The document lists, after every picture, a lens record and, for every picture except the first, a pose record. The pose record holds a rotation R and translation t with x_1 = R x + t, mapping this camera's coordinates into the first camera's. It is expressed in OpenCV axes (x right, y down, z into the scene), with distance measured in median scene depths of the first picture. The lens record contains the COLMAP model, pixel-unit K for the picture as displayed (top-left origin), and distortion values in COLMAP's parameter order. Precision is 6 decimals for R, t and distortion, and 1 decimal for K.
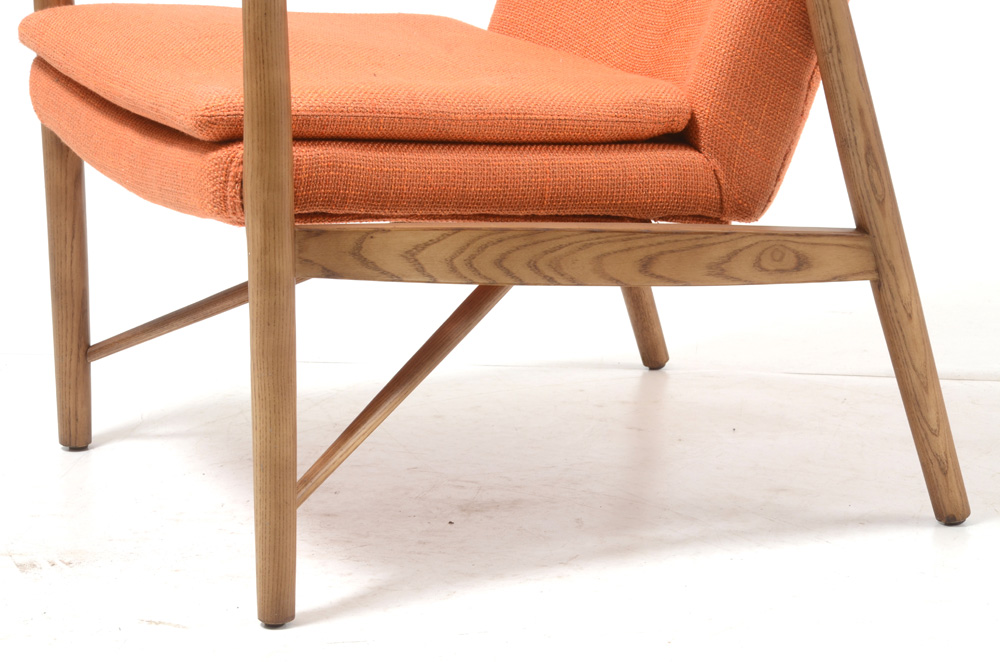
lens RADIAL K [[3167.2, 0, 500.0], [0, 3167.2, 331.0], [0, 0, 1]] dist [0.827847, 2.585704]
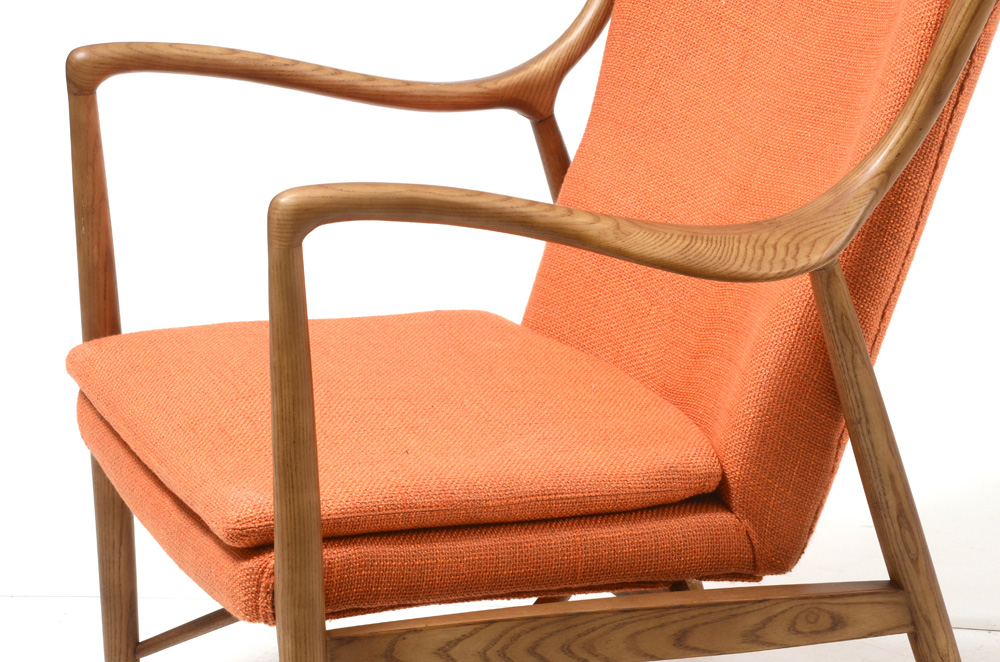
lens RADIAL K [[2862.0, 0, 500.0], [0, 2862.0, 331.0], [0, 0, 1]] dist [0.735659, 0.723849]
pose [[0.999624, -0.015505, -0.022609, 0.011272], [0.016806, 0.998144, 0.058529, -0.169716], [0.021660, -0.058887, 0.998030, 0.094430]]
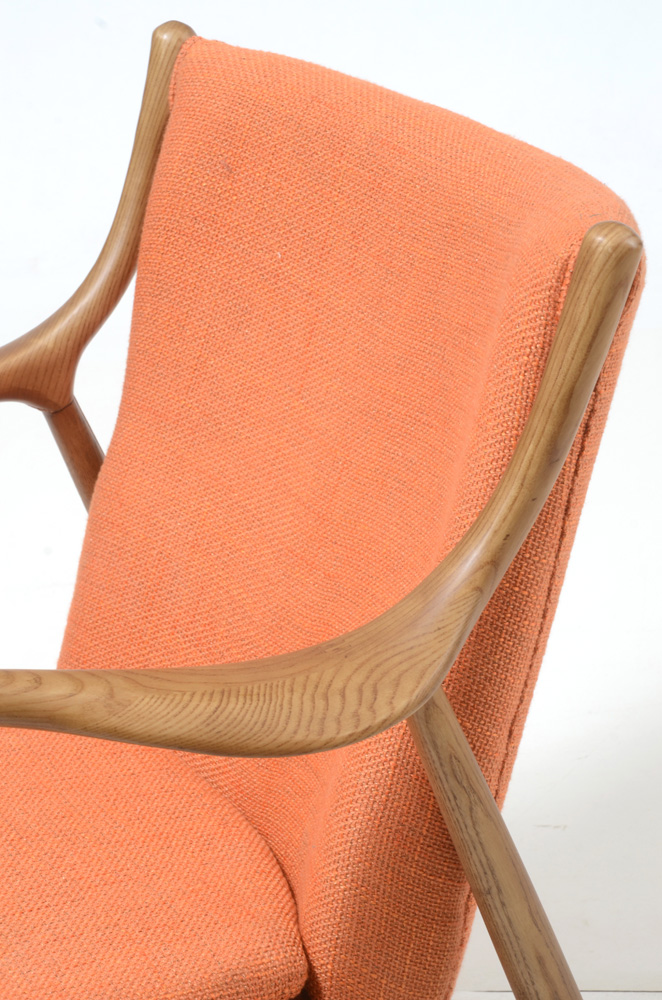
lens RADIAL K [[2964.1, 0, 331.0], [0, 2964.1, 500.0], [0, 0, 1]] dist [0.701597, 0.598364]
pose [[0.995432, -0.095091, 0.008513, 0.070096], [0.093031, 0.986153, 0.137285, -0.267545], [-0.021449, -0.135866, 0.990495, 0.347828]]
